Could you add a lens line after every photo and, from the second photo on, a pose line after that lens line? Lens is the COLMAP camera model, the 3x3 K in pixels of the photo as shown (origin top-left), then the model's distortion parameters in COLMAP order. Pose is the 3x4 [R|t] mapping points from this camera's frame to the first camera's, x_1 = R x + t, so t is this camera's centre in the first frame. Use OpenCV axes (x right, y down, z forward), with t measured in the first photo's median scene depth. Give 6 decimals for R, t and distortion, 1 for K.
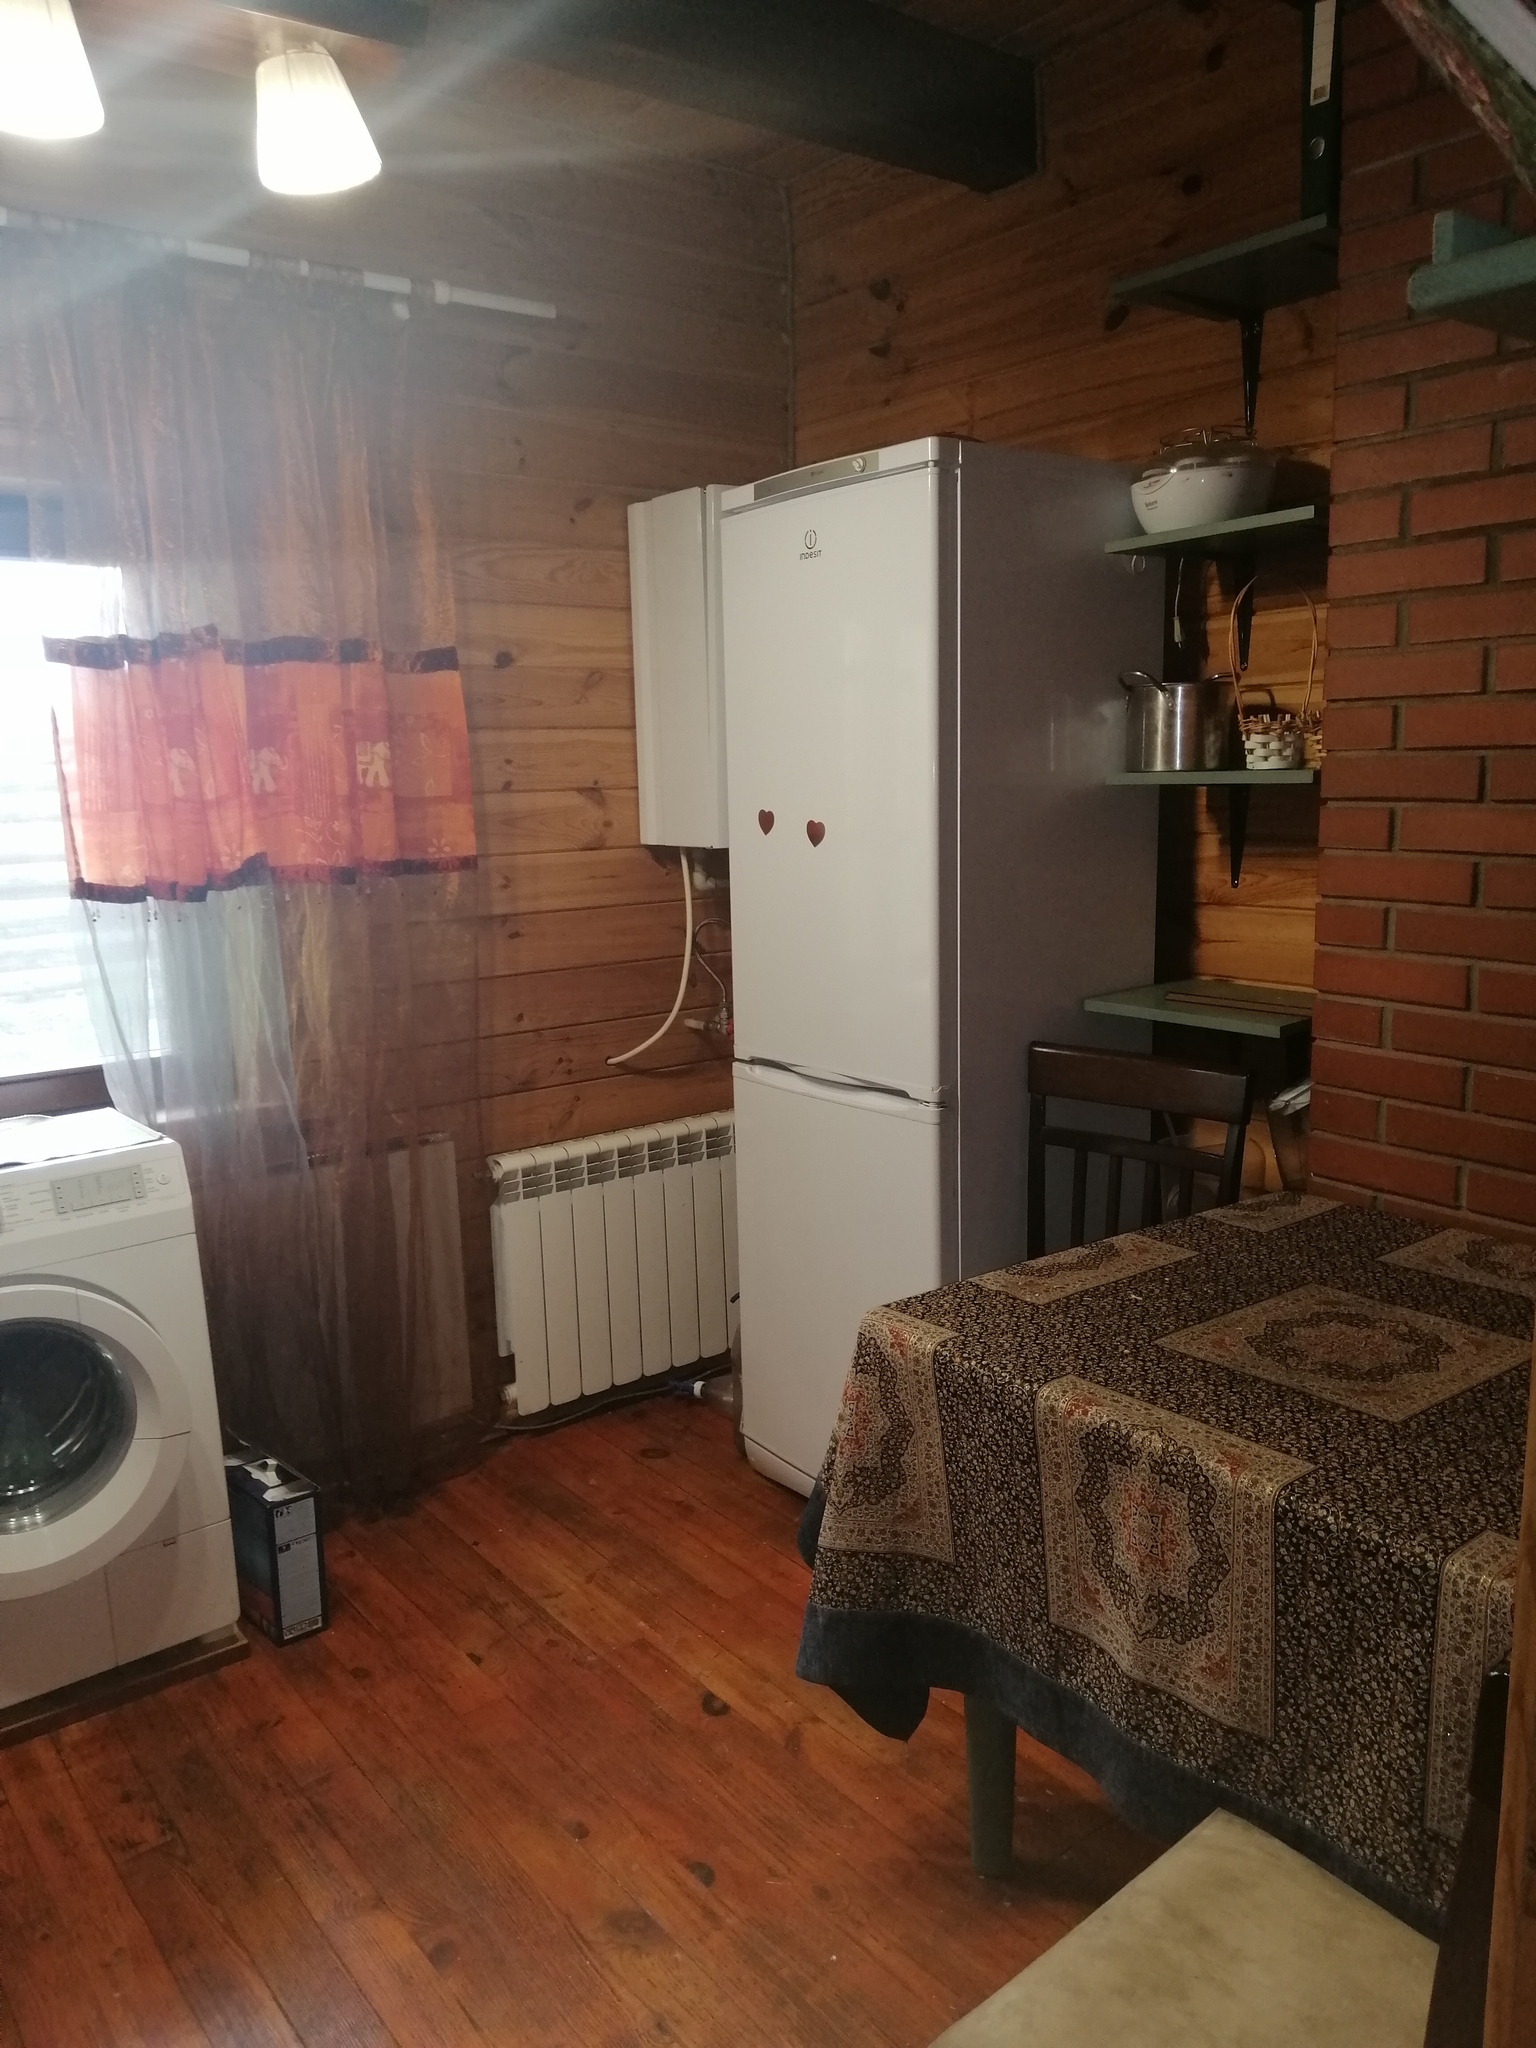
lens RADIAL K [[1526.3, 0, 799.3], [0, 1526.3, 1025.1], [0, 0, 1]] dist [0.075717, -0.107013]
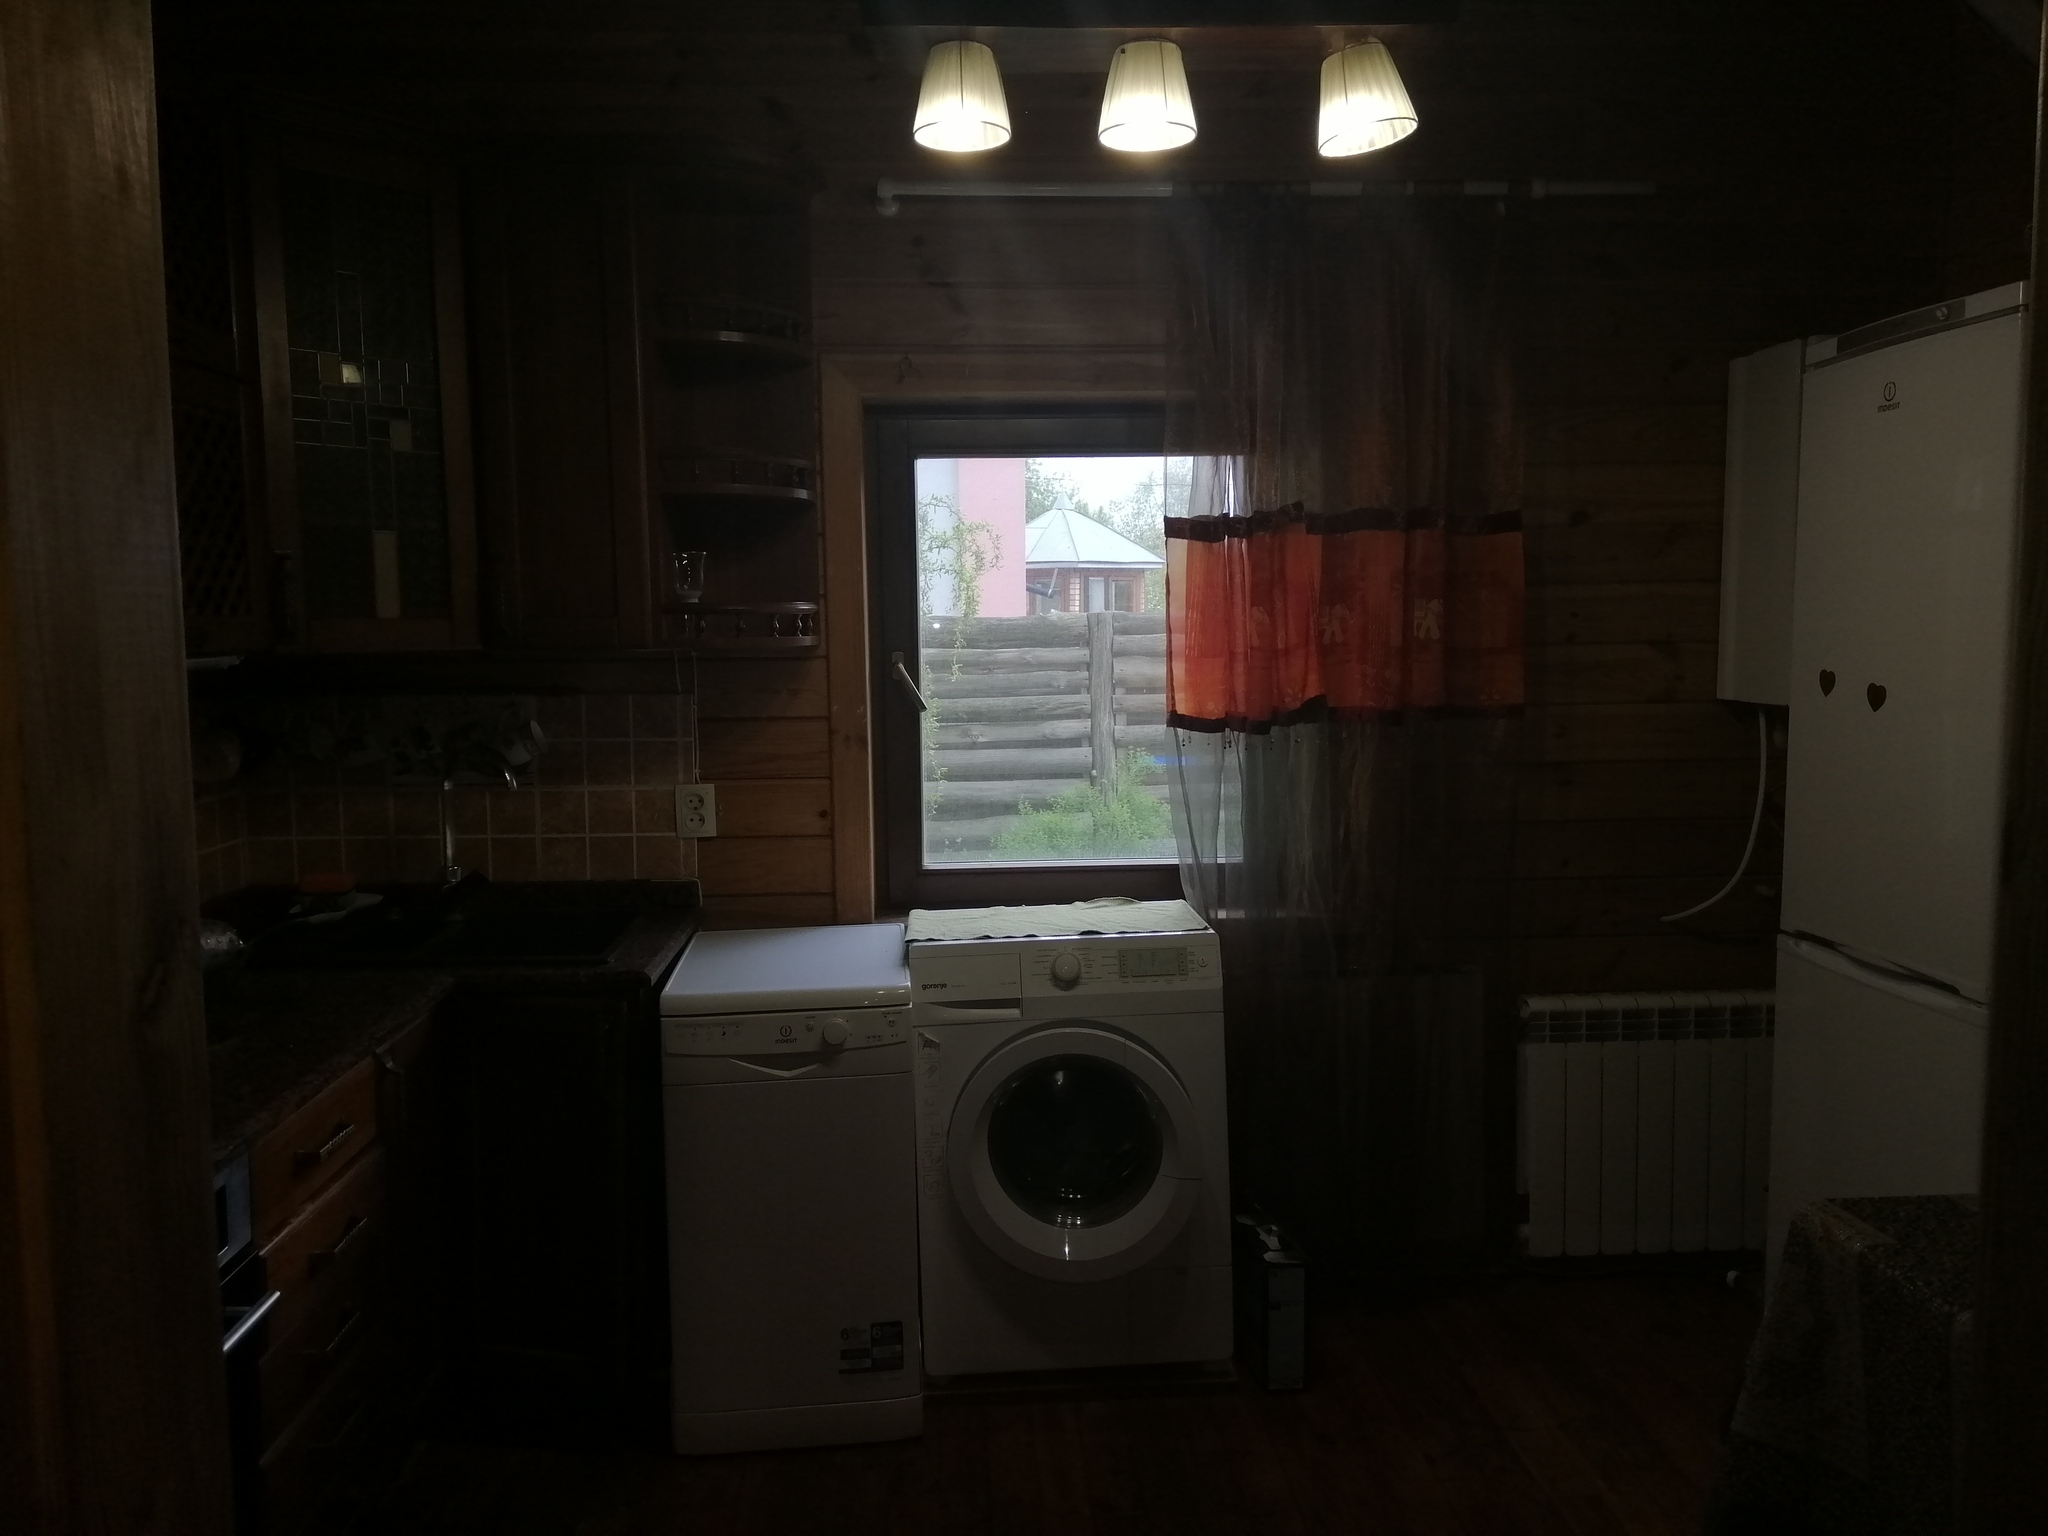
lens RADIAL K [[1526.3, 0, 1023.1], [0, 1526.3, 760.5], [0, 0, 1]] dist [0.075717, -0.107013]
pose [[0.823327, 0.066909, -0.563609, 0.114492], [-0.103323, 0.994103, -0.032921, -0.002585], [0.558083, 0.085338, 0.825385, -0.064255]]
